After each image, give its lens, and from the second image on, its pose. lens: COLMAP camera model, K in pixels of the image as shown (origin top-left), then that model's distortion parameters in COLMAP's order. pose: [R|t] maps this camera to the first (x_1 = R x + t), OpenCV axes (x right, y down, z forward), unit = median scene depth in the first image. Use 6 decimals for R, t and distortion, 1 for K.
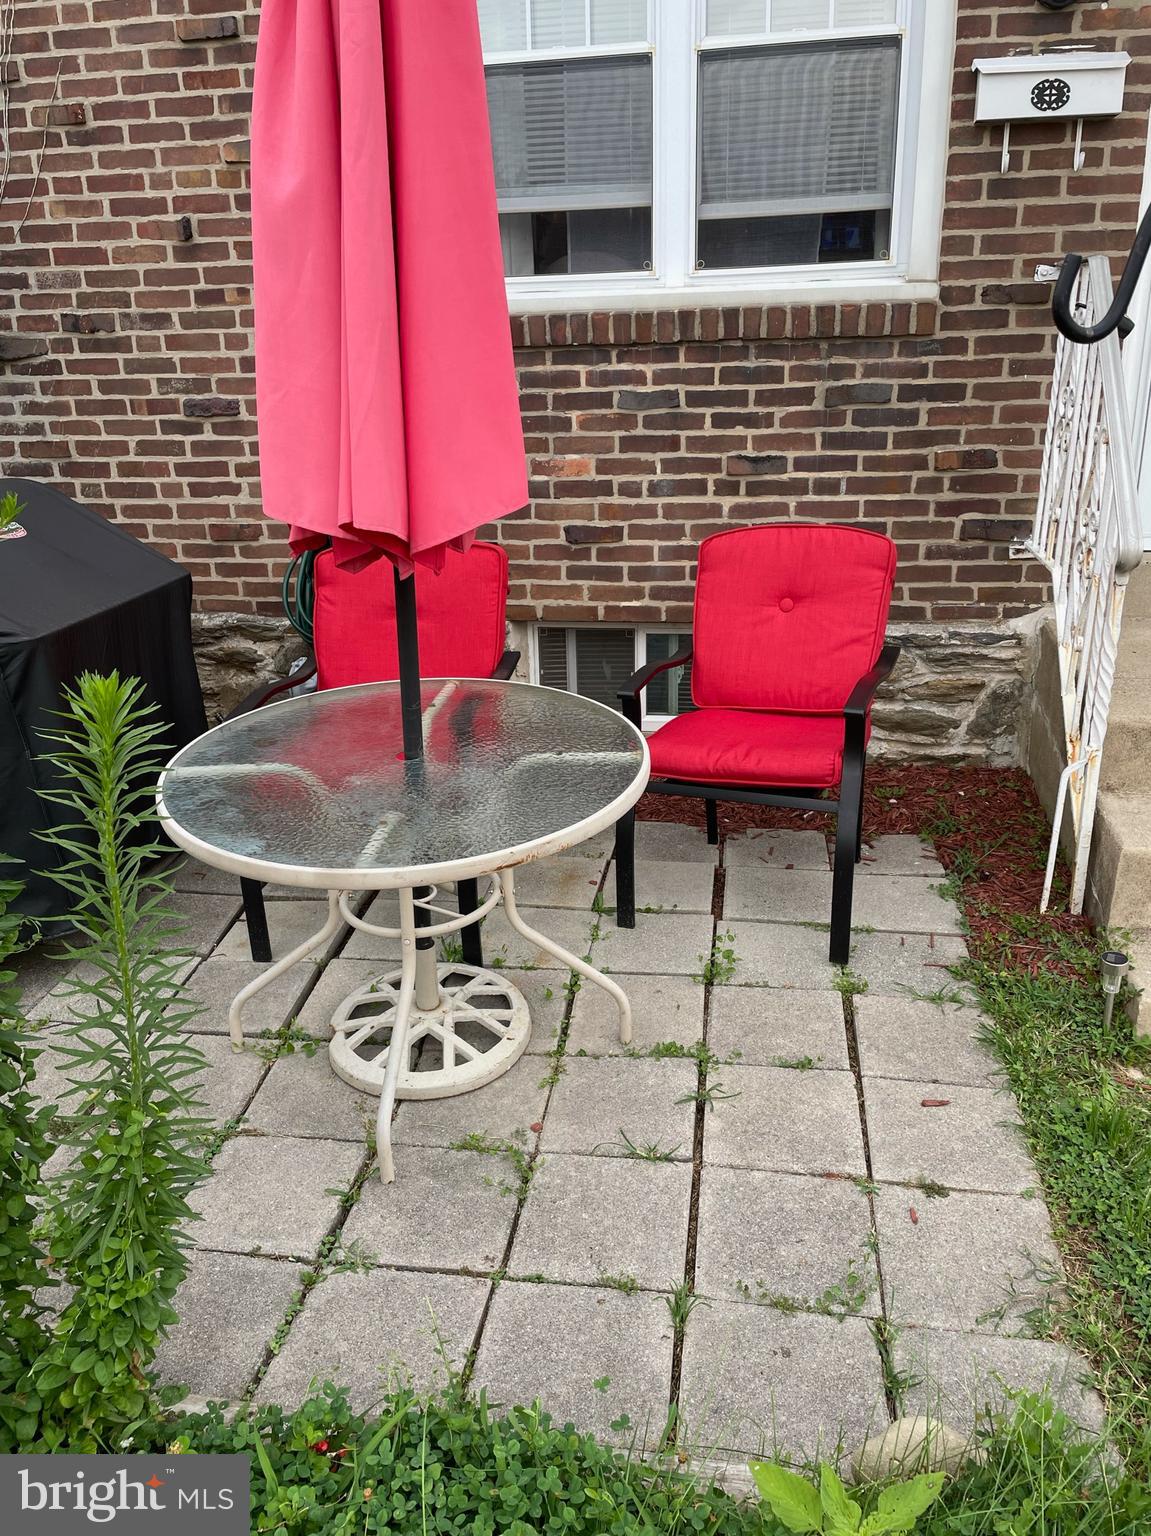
lens RADIAL K [[1157.0, 0, 572.6], [0, 1157.0, 779.3], [0, 0, 1]] dist [0.027134, -0.038605]
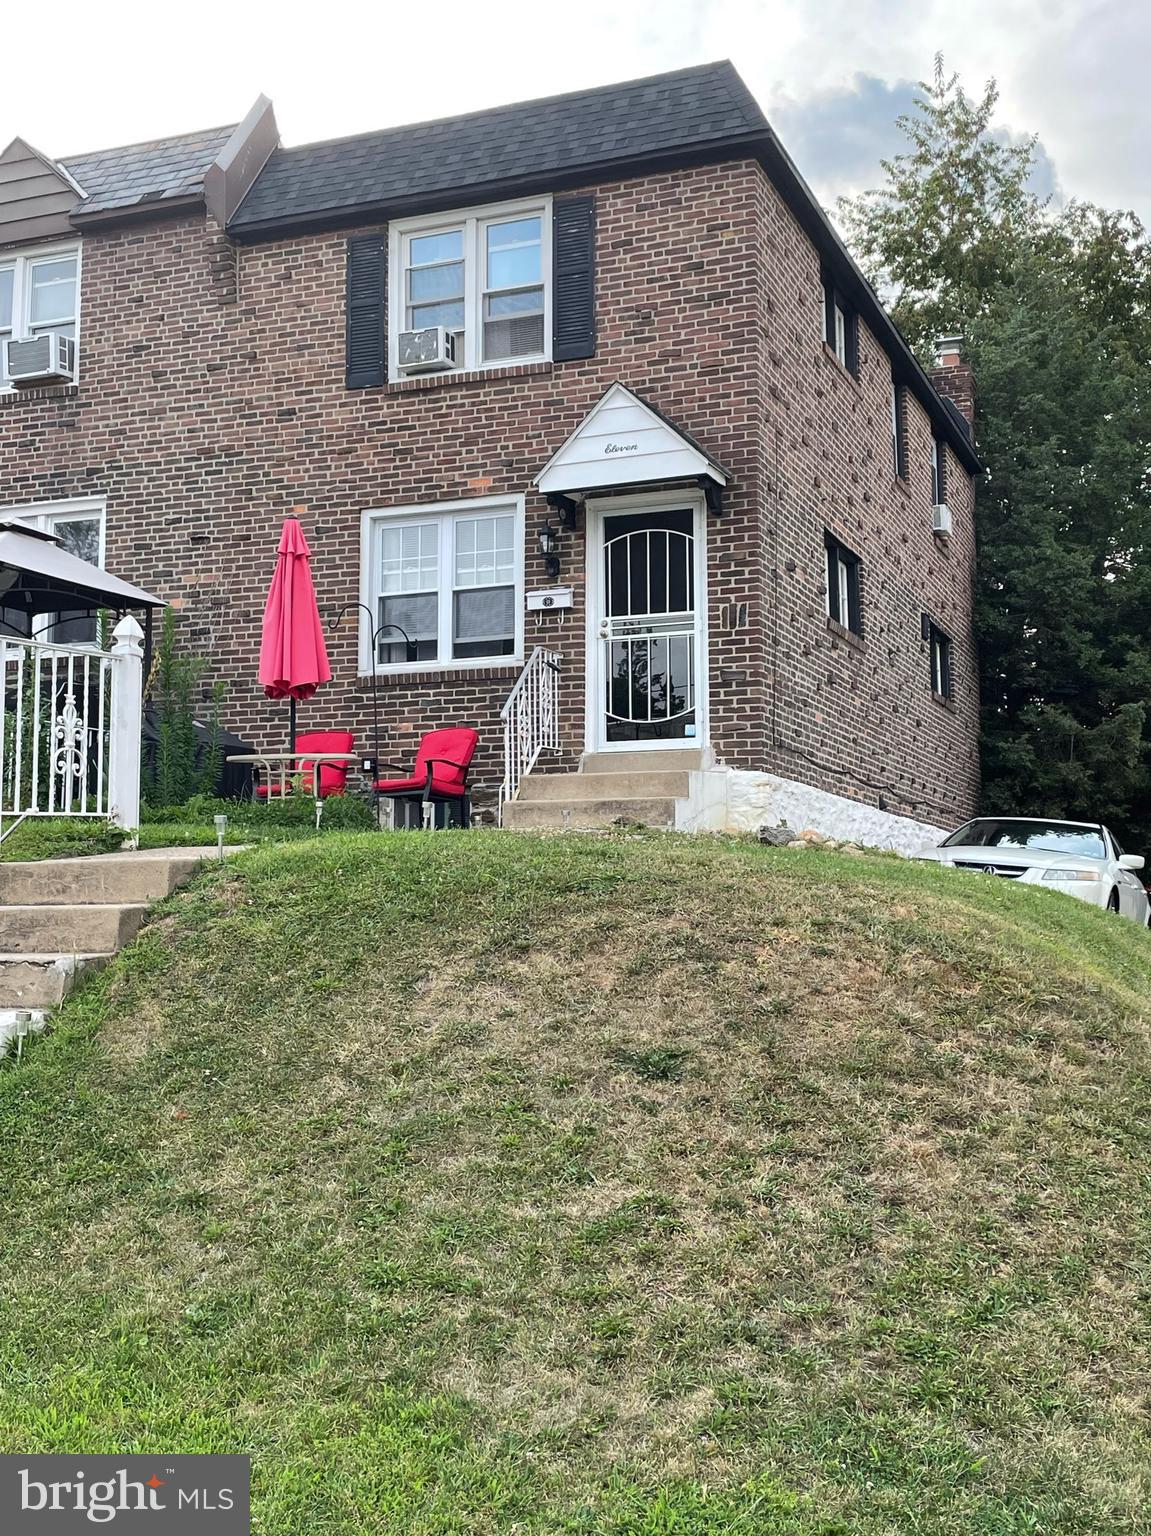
lens RADIAL K [[1711.5, 0, 577.1], [0, 1711.5, 765.8], [0, 0, 1]] dist [0.015145, 0.000000]
pose [[0.980198, 0.001189, -0.198015, 1.175012], [-0.084042, 0.907951, -0.410564, 1.394278], [0.179300, 0.419076, 0.890071, -2.386153]]
